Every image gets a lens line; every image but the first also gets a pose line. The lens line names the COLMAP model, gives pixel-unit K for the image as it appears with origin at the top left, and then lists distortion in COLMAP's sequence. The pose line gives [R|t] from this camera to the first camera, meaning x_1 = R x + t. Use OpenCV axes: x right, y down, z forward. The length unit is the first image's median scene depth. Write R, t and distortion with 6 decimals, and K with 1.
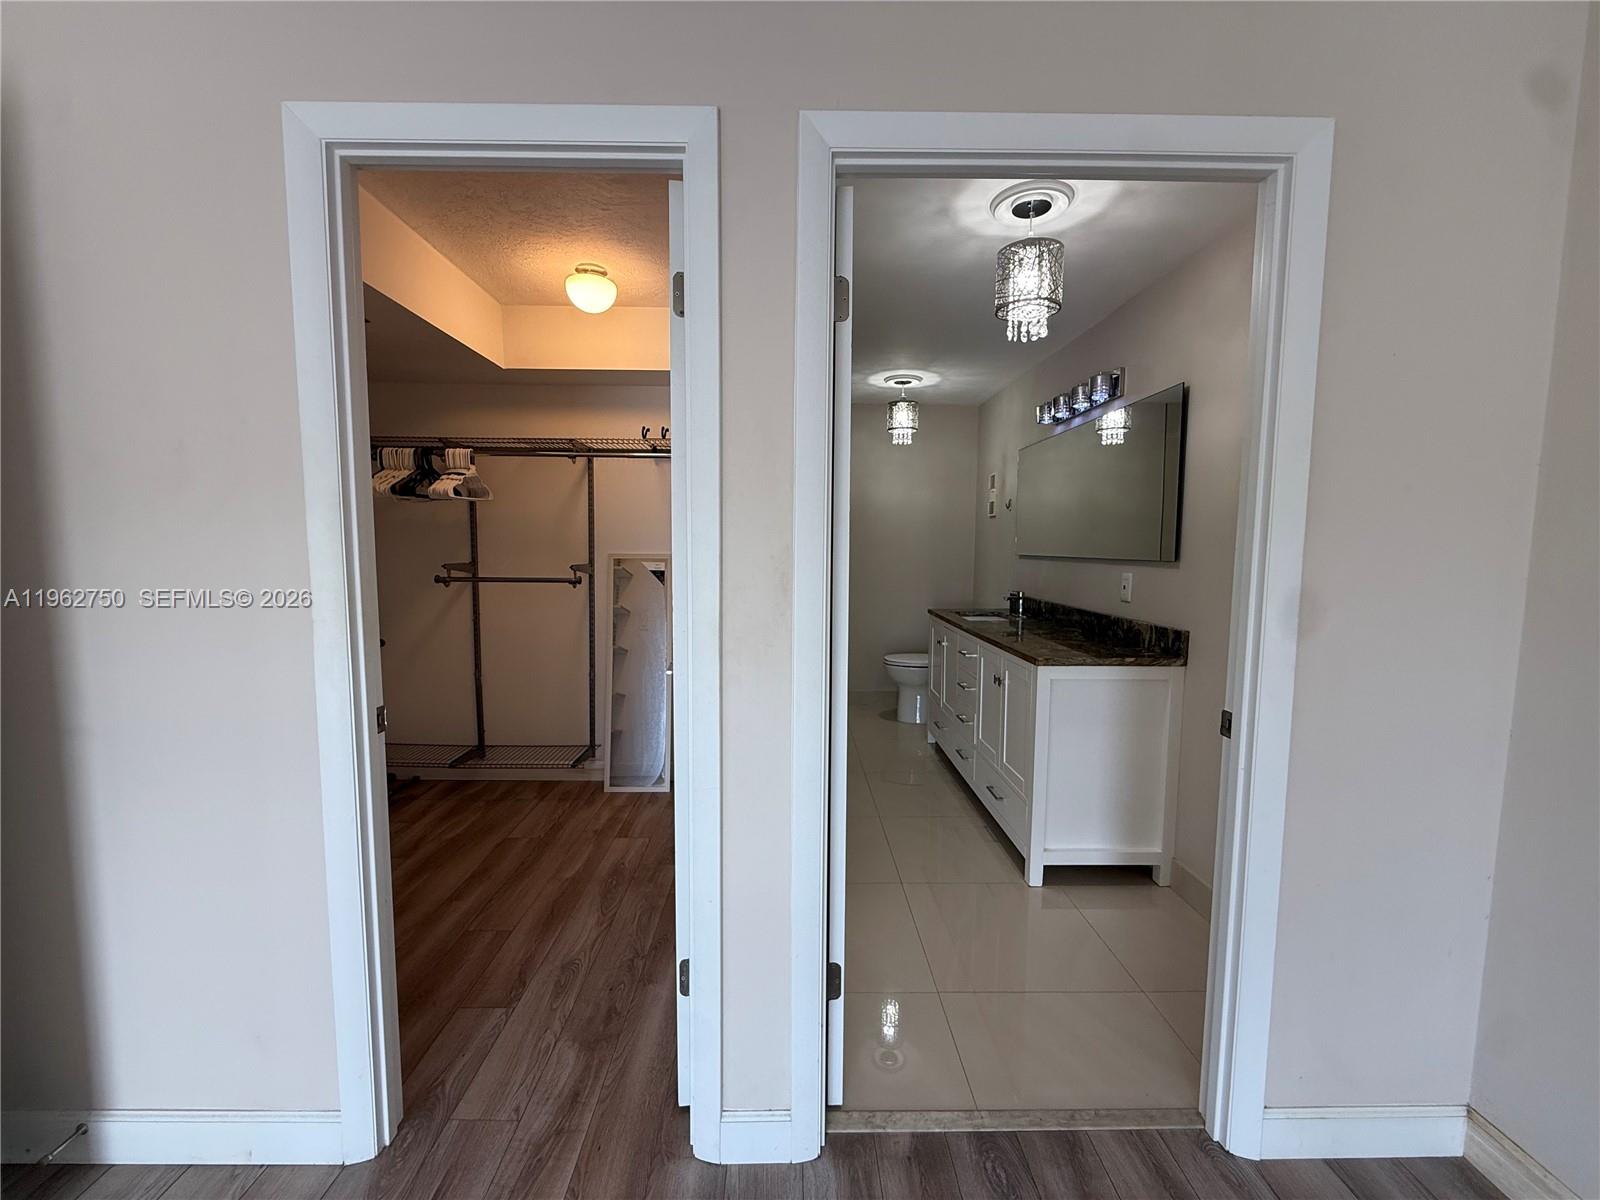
lens RADIAL K [[638.1, 0, 796.5], [0, 638.1, 598.5], [0, 0, 1]] dist [-0.000268, -0.000171]
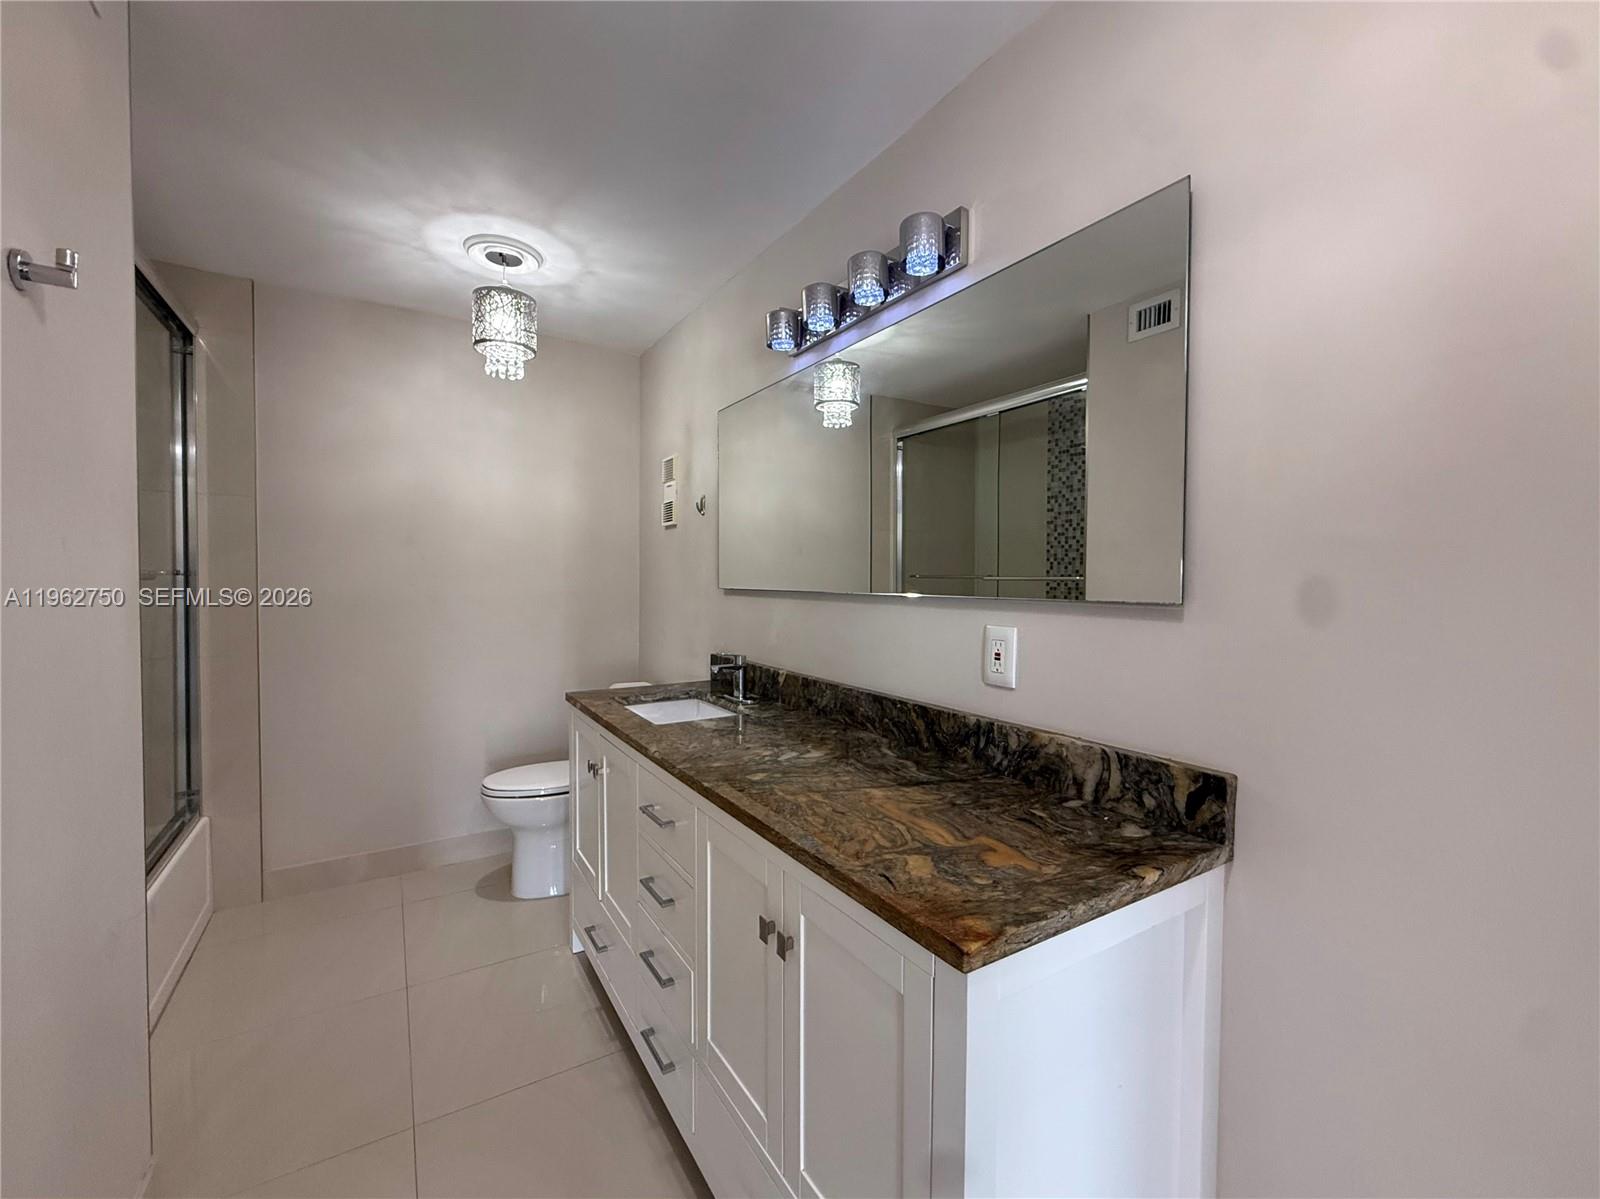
lens RADIAL K [[638.1, 0, 796.5], [0, 638.1, 598.0], [0, 0, 1]] dist [-0.000268, -0.000171]
pose [[0.850098, -0.016122, 0.526377, 0.100247], [0.042229, 0.998399, -0.037621, -0.036225], [-0.524928, 0.054210, 0.849418, 0.490160]]
